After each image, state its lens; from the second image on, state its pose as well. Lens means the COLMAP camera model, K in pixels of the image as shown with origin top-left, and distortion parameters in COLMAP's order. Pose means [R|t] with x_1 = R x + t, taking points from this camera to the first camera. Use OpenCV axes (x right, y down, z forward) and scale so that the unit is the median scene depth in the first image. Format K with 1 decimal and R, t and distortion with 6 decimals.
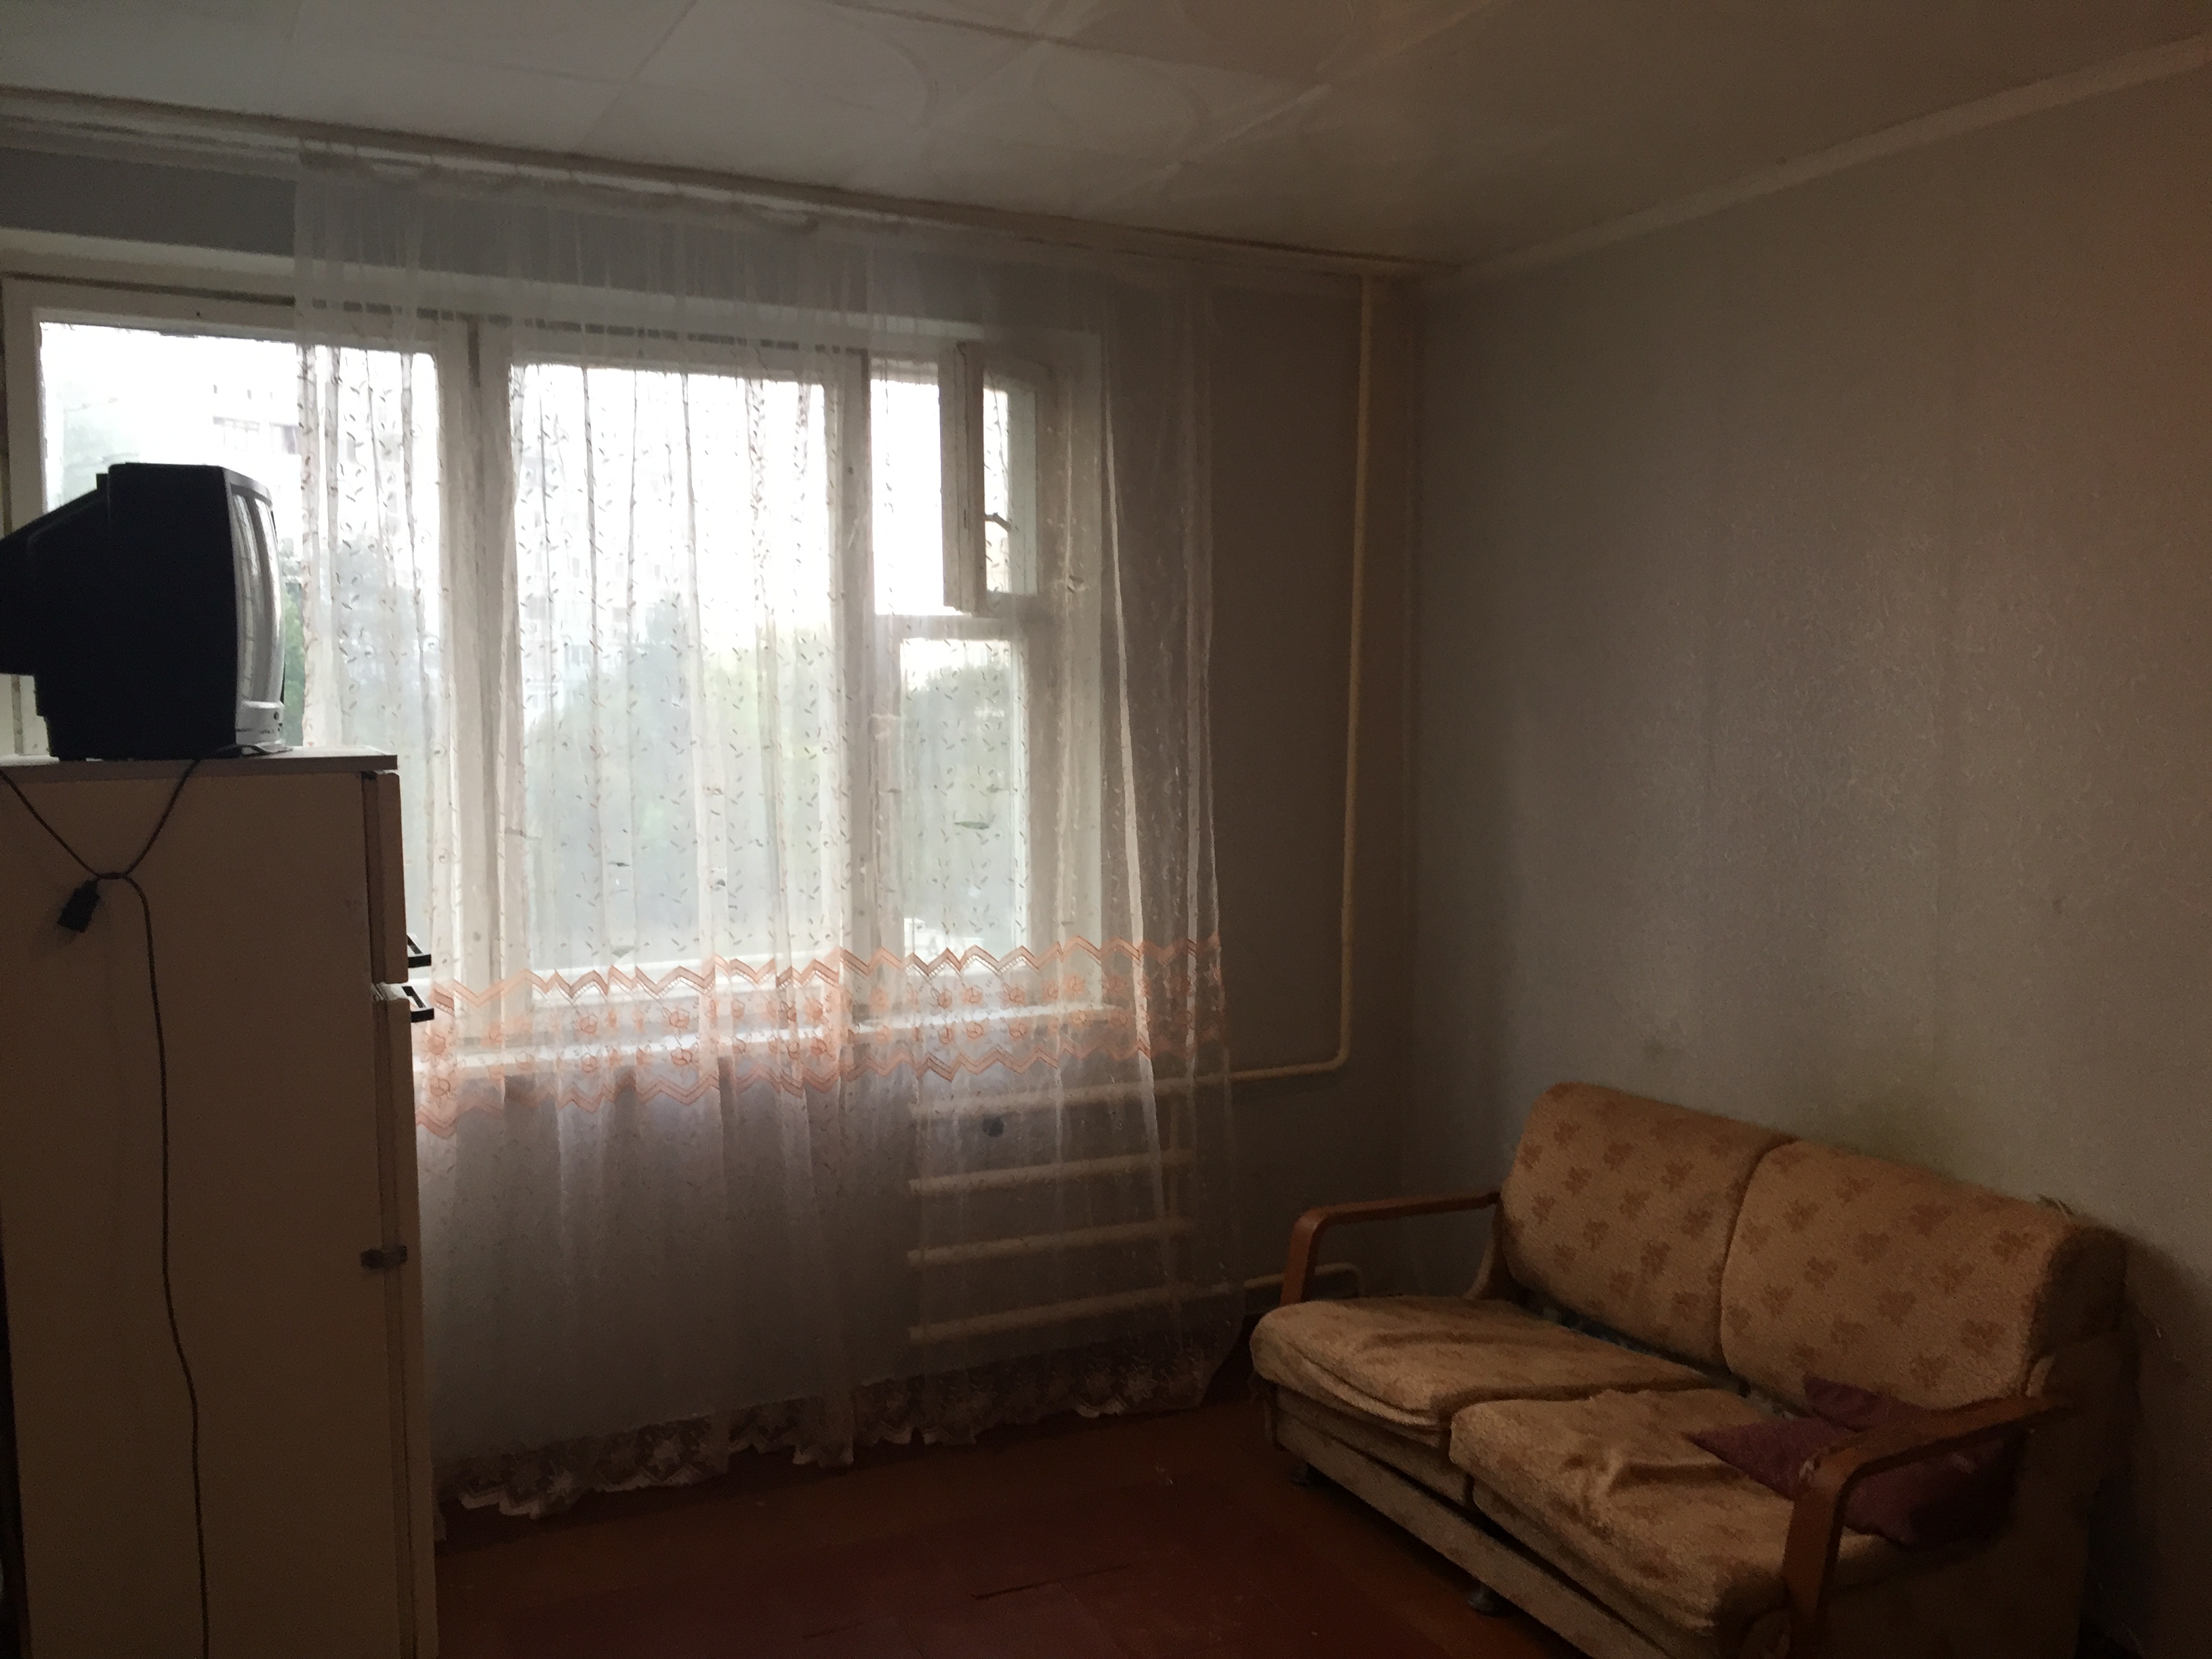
lens RADIAL K [[1861.2, 0, 1117.5], [0, 1861.2, 809.4], [0, 0, 1]] dist [0.086222, -0.136186]
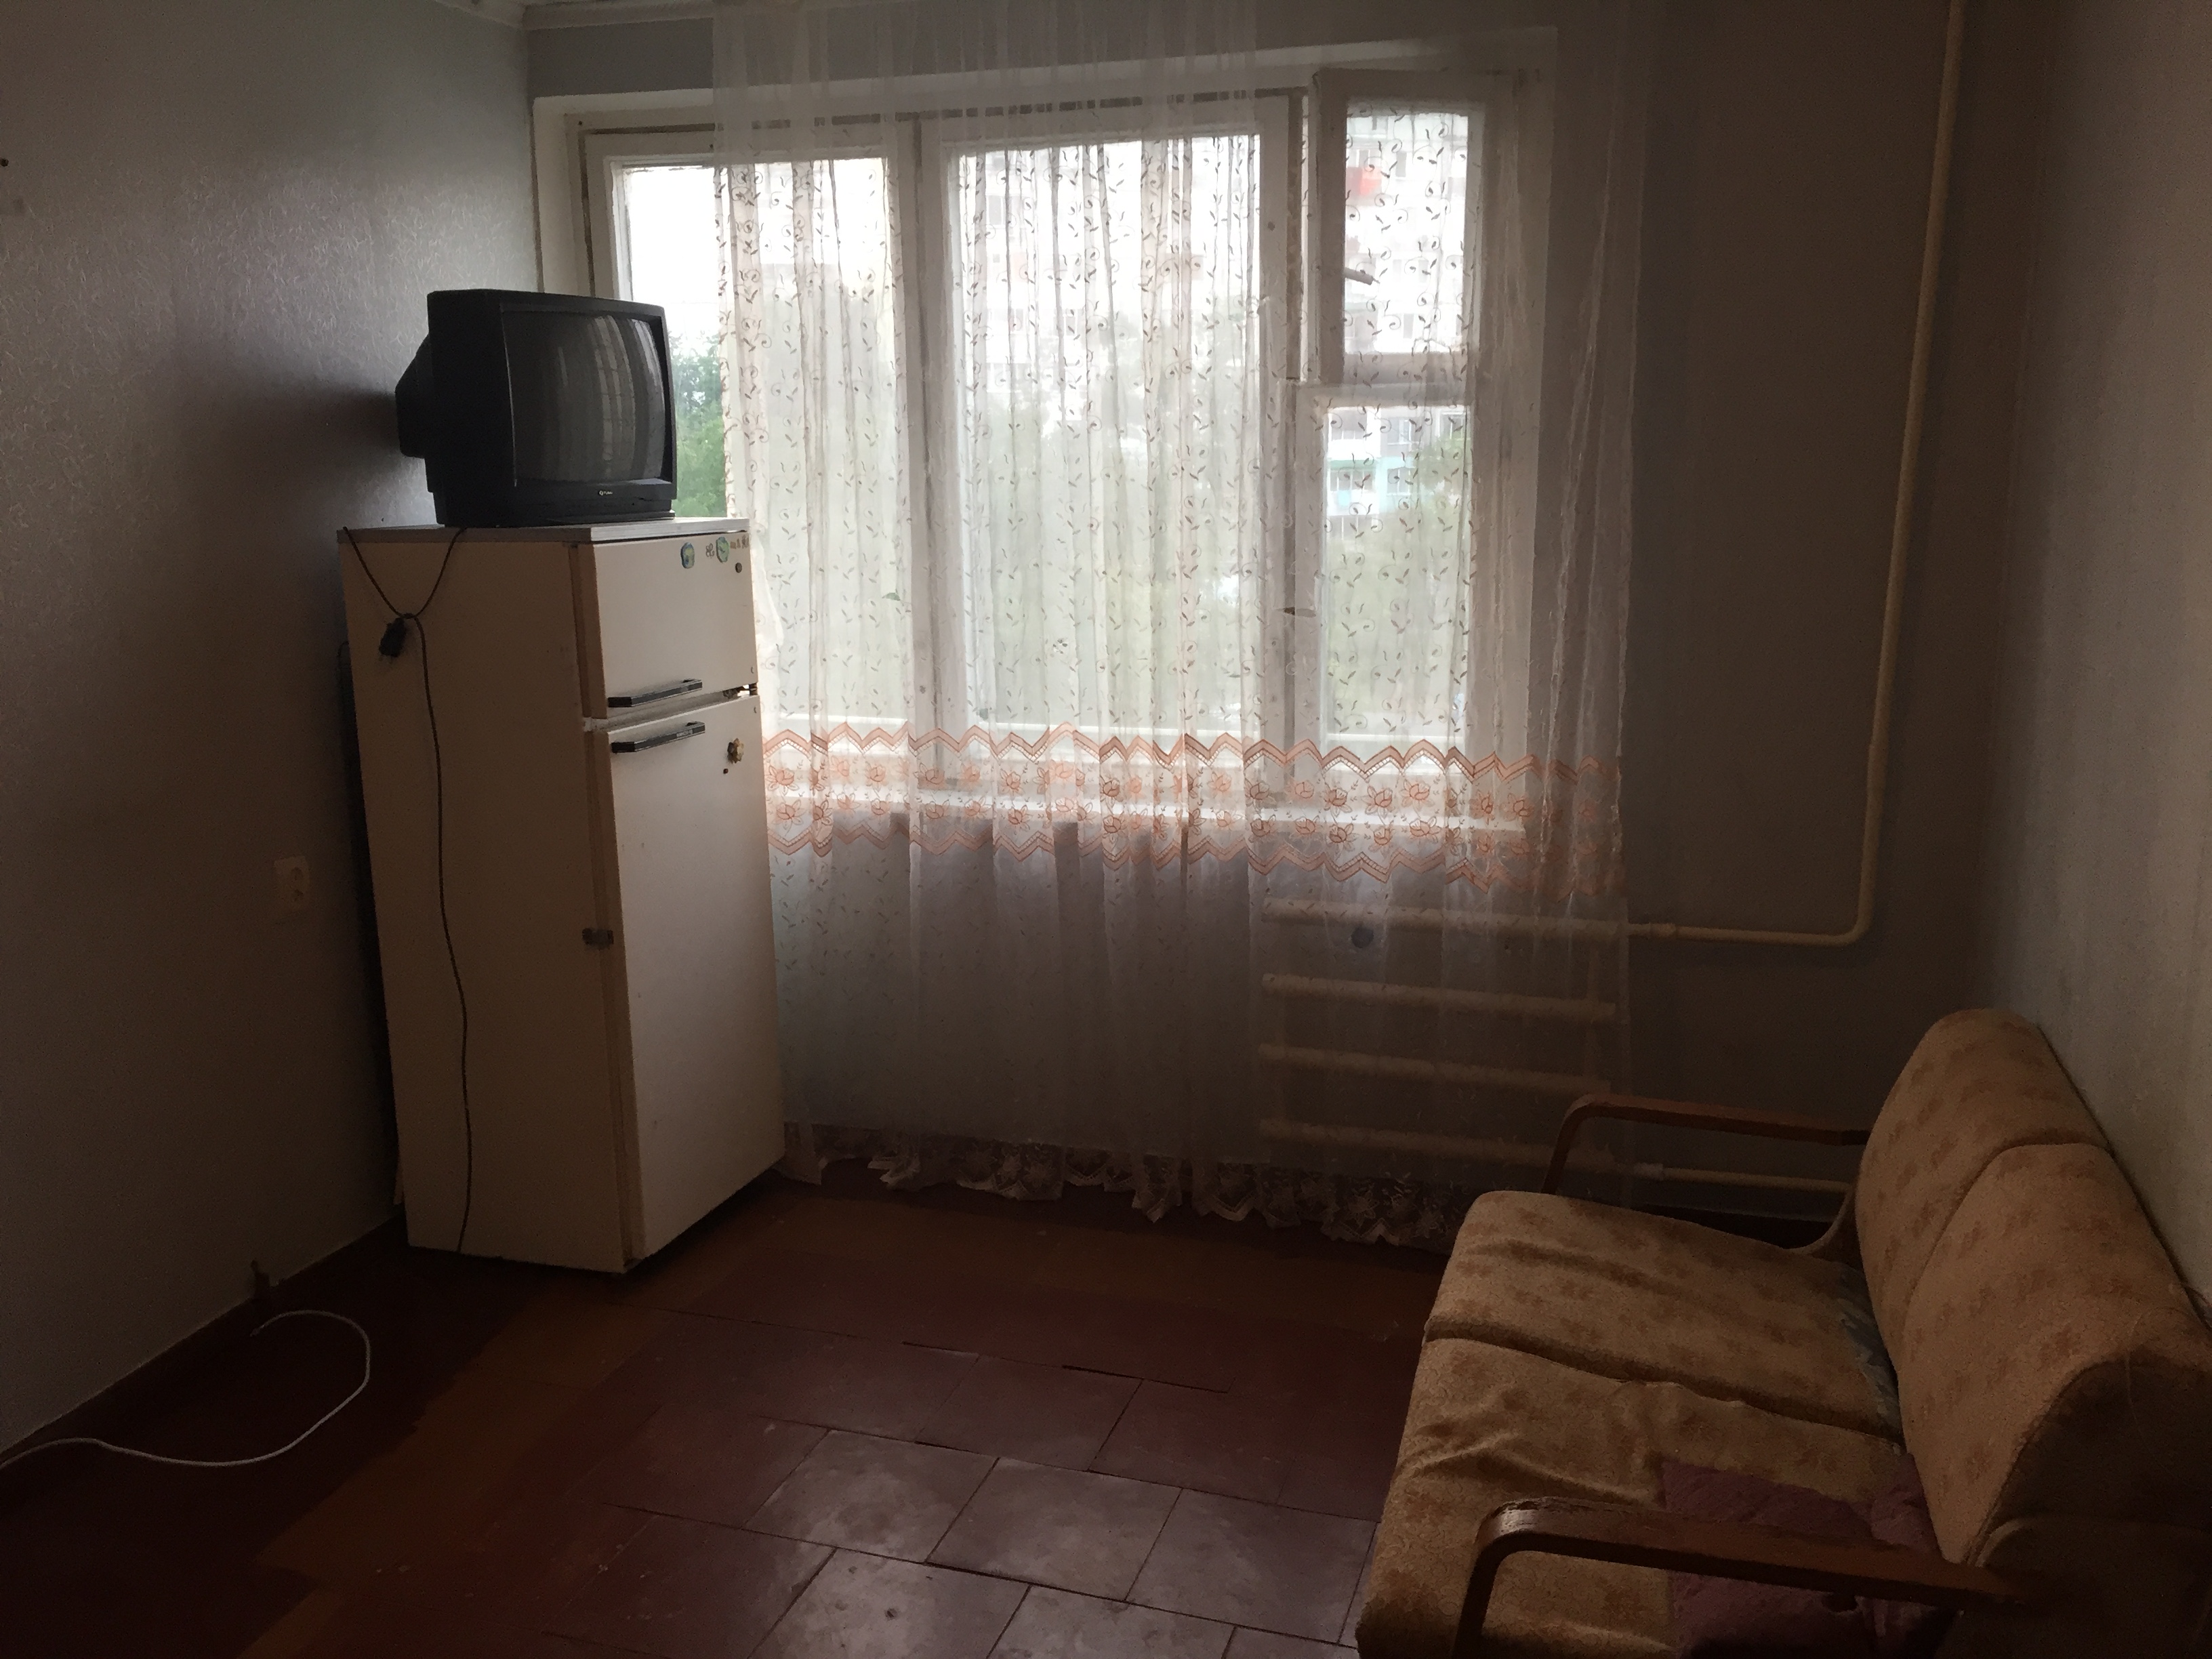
lens RADIAL K [[1861.2, 0, 1103.9], [0, 1861.2, 823.4], [0, 0, 1]] dist [0.086222, -0.136186]
pose [[0.726704, 0.128760, -0.674776, 0.518018], [-0.036727, 0.988154, 0.149006, -0.024421], [0.685968, -0.083501, 0.722824, 0.260368]]
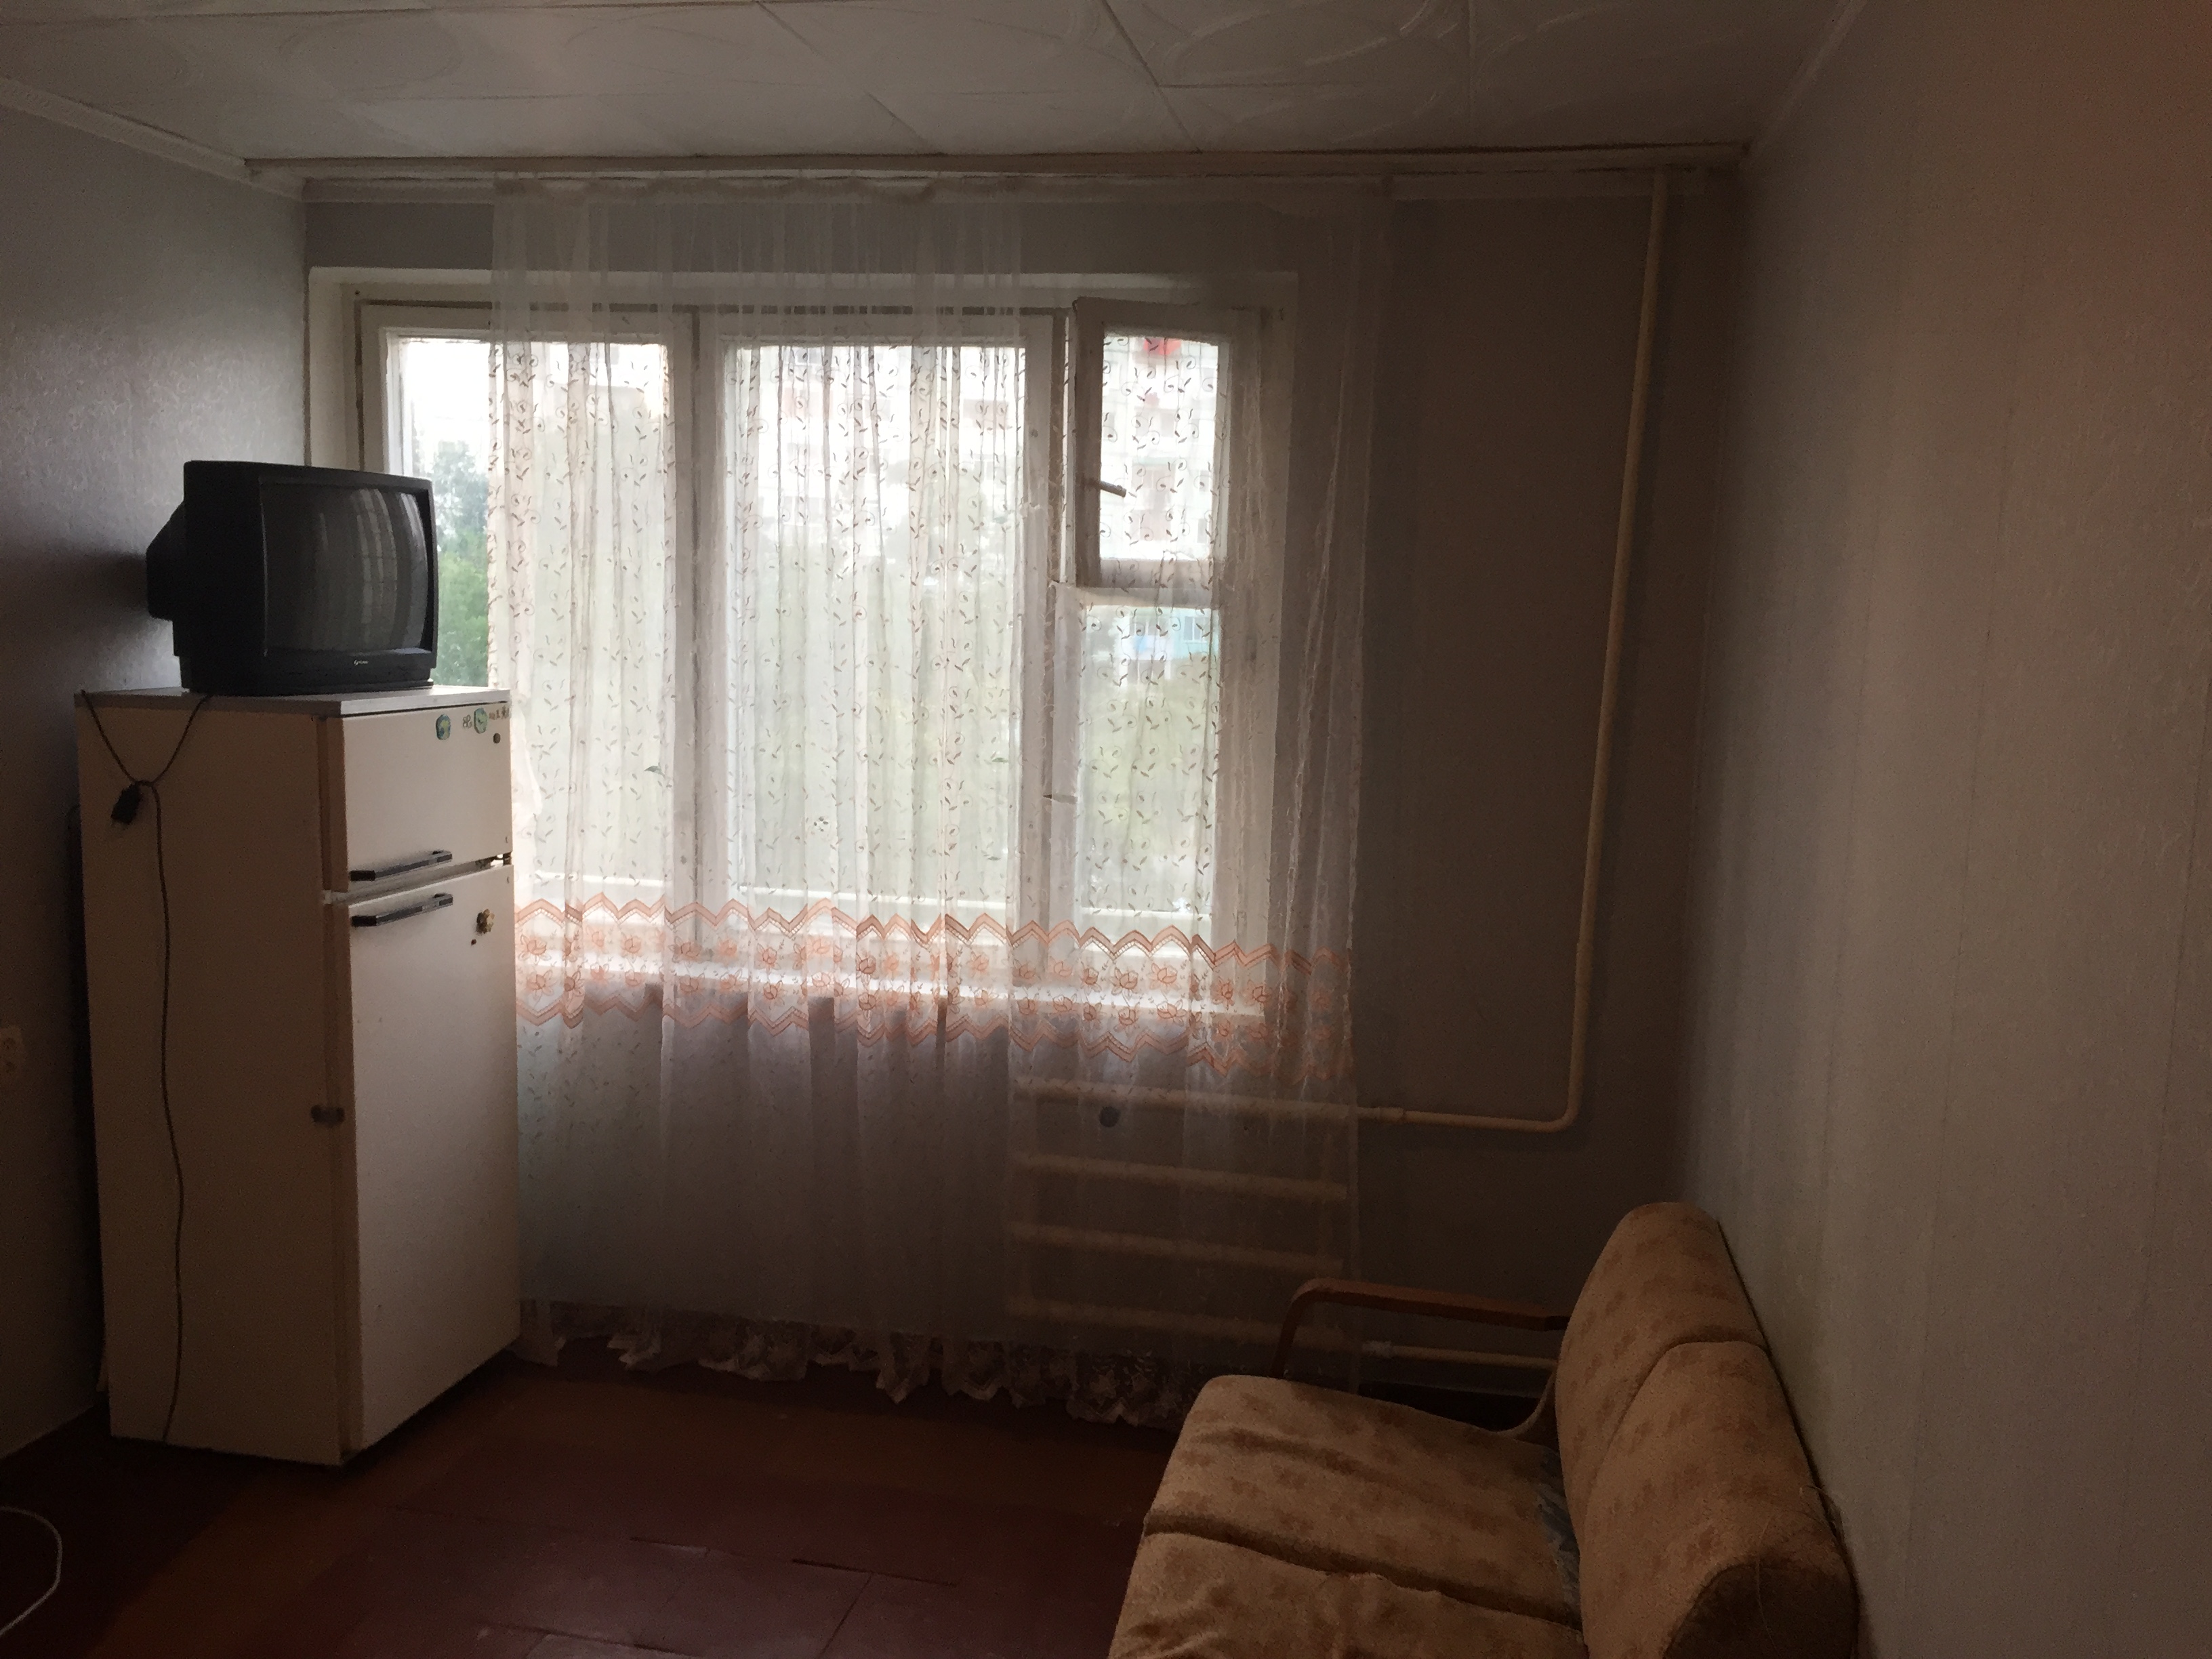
lens RADIAL K [[1861.2, 0, 1108.1], [0, 1861.2, 817.3], [0, 0, 1]] dist [0.086222, -0.136186]
pose [[0.795541, 0.098213, -0.597887, 0.549553], [-0.071551, 0.995099, 0.068256, -0.054771], [0.601660, -0.011521, 0.798669, 0.254868]]
